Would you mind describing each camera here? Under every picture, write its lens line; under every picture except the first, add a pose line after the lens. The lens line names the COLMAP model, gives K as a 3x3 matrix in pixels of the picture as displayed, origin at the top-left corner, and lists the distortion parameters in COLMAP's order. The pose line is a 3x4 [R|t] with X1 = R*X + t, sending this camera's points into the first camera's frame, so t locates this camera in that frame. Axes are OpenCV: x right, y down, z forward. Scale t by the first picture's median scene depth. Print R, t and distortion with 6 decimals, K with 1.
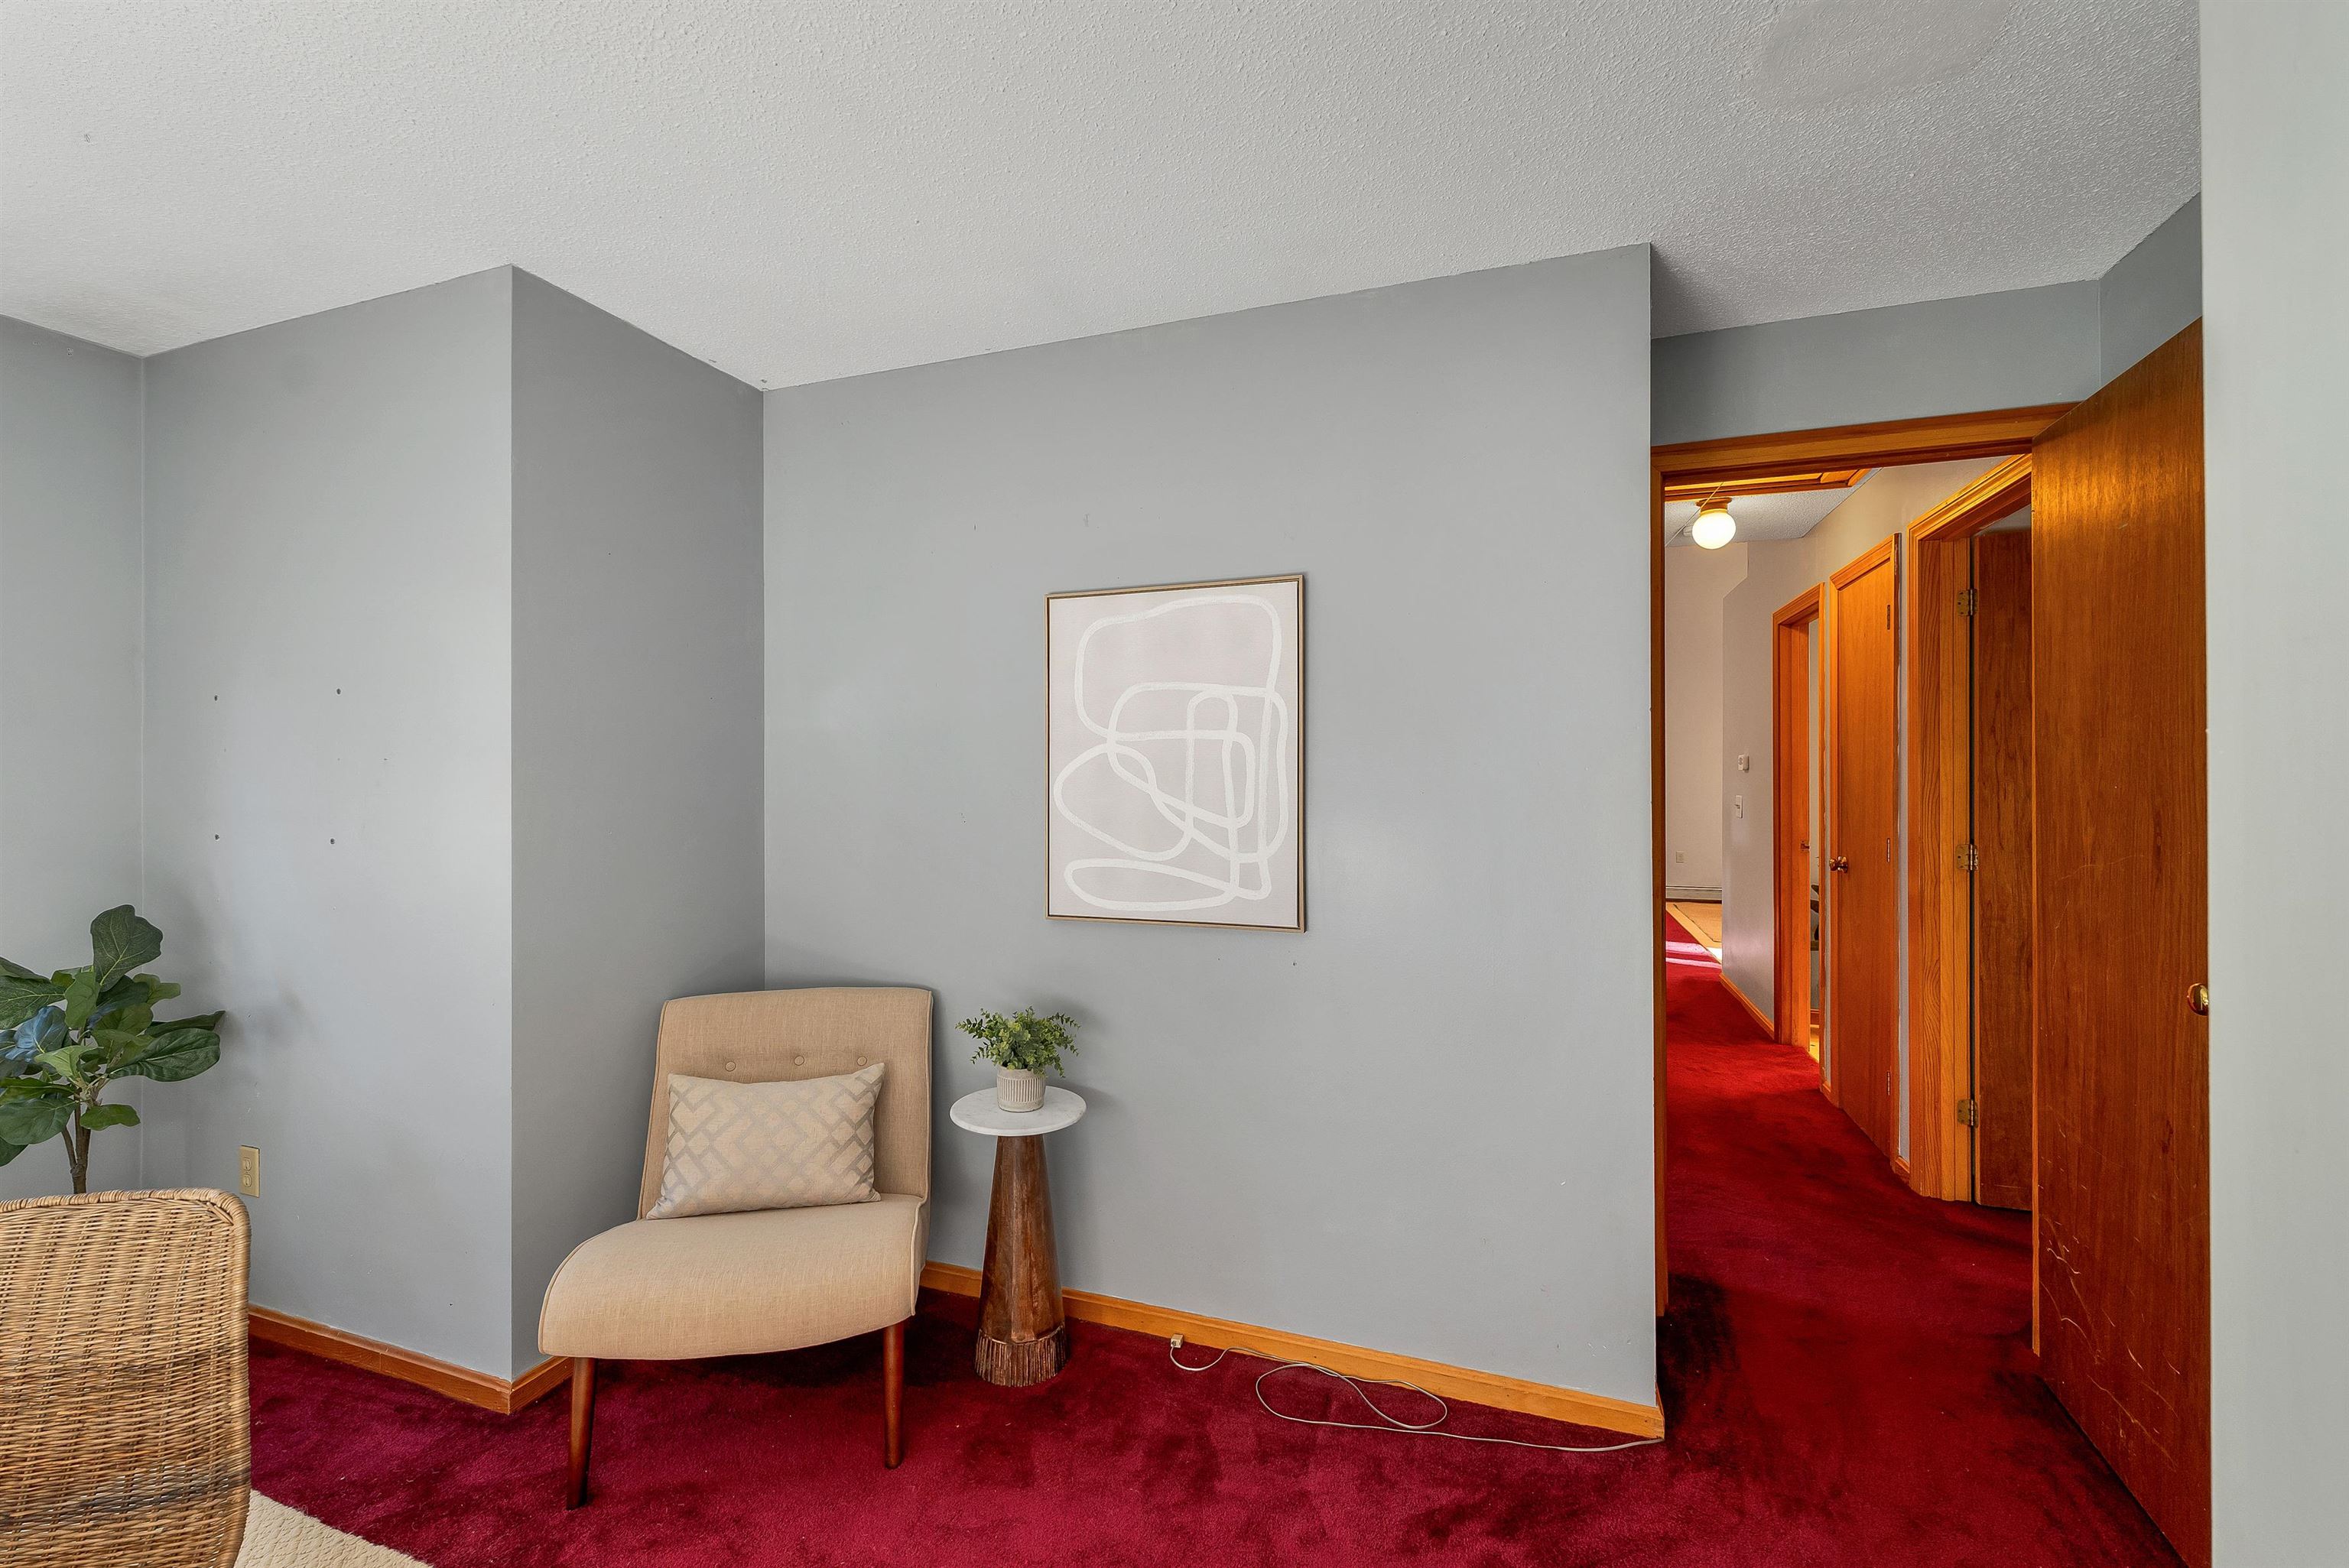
lens RADIAL K [[987.4, 0, 1156.0], [0, 987.4, 778.3], [0, 0, 1]] dist [0.002482, -0.000394]
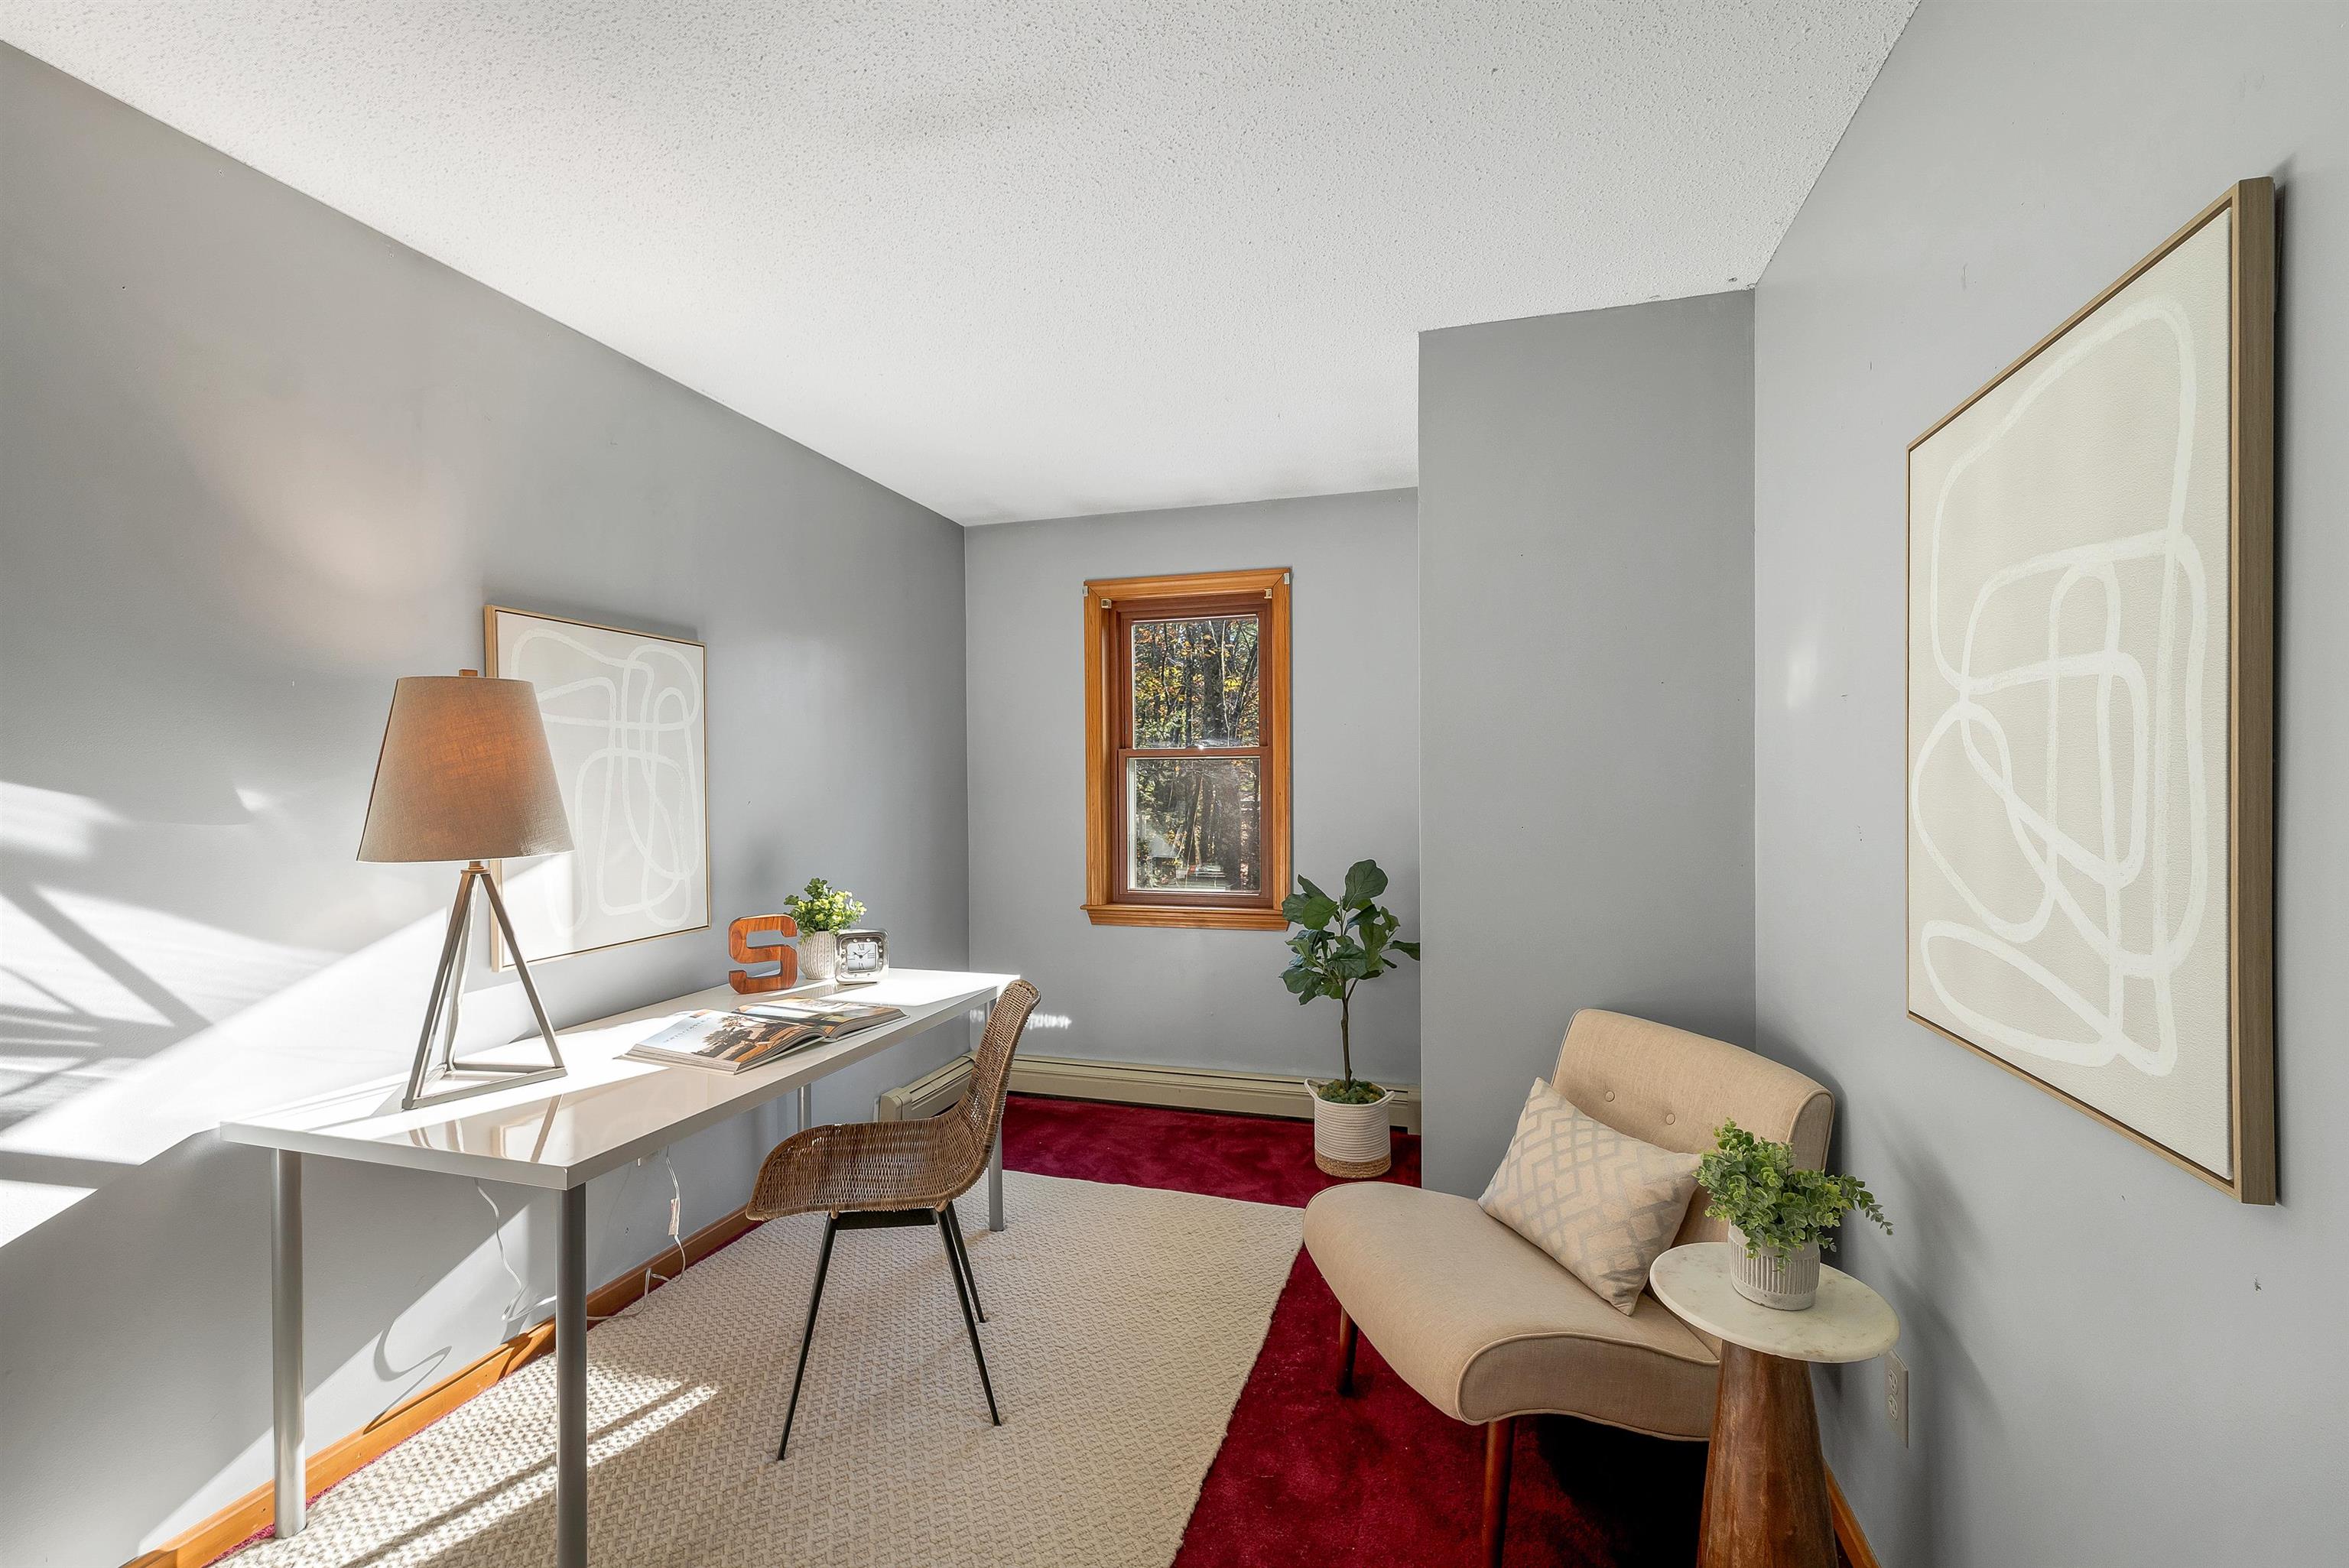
lens RADIAL K [[987.4, 0, 1182.3], [0, 987.4, 790.0], [0, 0, 1]] dist [0.002482, -0.000394]
pose [[0.073910, 0.009882, -0.997216, 0.453484], [0.000890, 0.999950, 0.009975, 0.005497], [0.997264, -0.001625, 0.073898, 0.577571]]
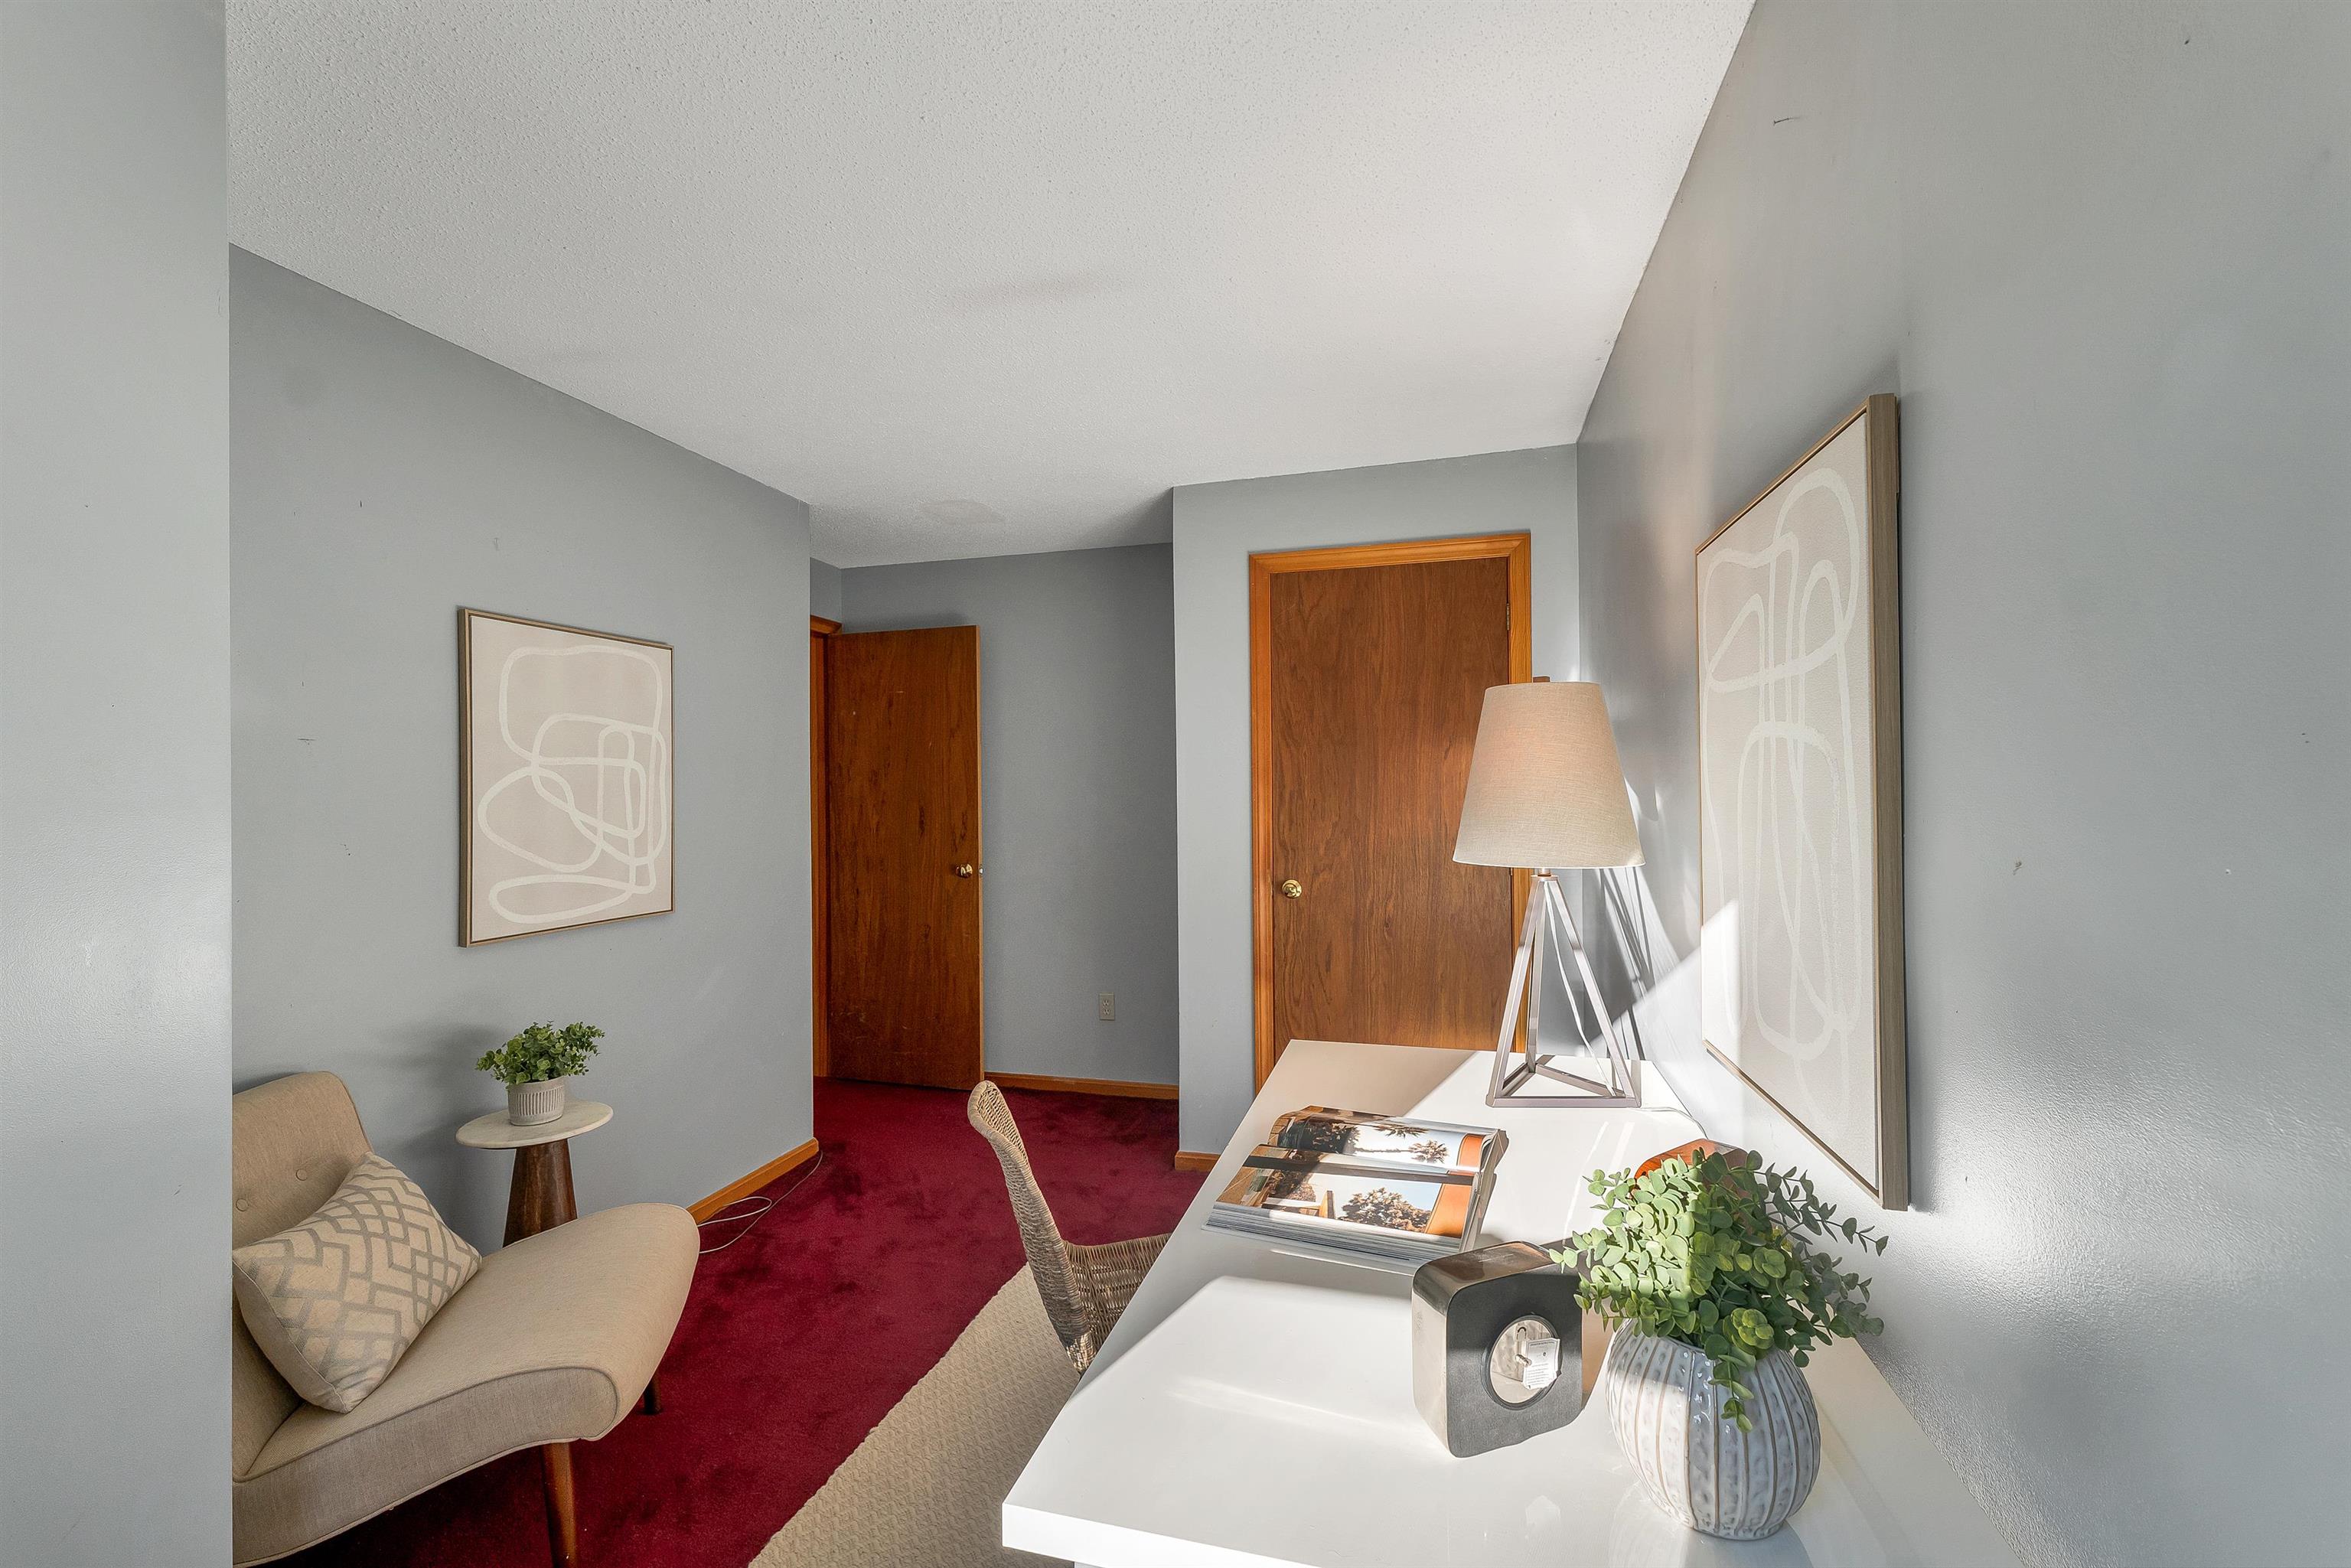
lens RADIAL K [[988.3, 0, 1165.3], [0, 988.3, 787.4], [0, 0, 1]] dist [0.002482, -0.000394]
pose [[-0.081574, 0.004602, 0.996657, -1.200876], [0.011344, 0.999929, -0.003689, -0.001252], [-0.996603, 0.011005, -0.081620, 0.427891]]
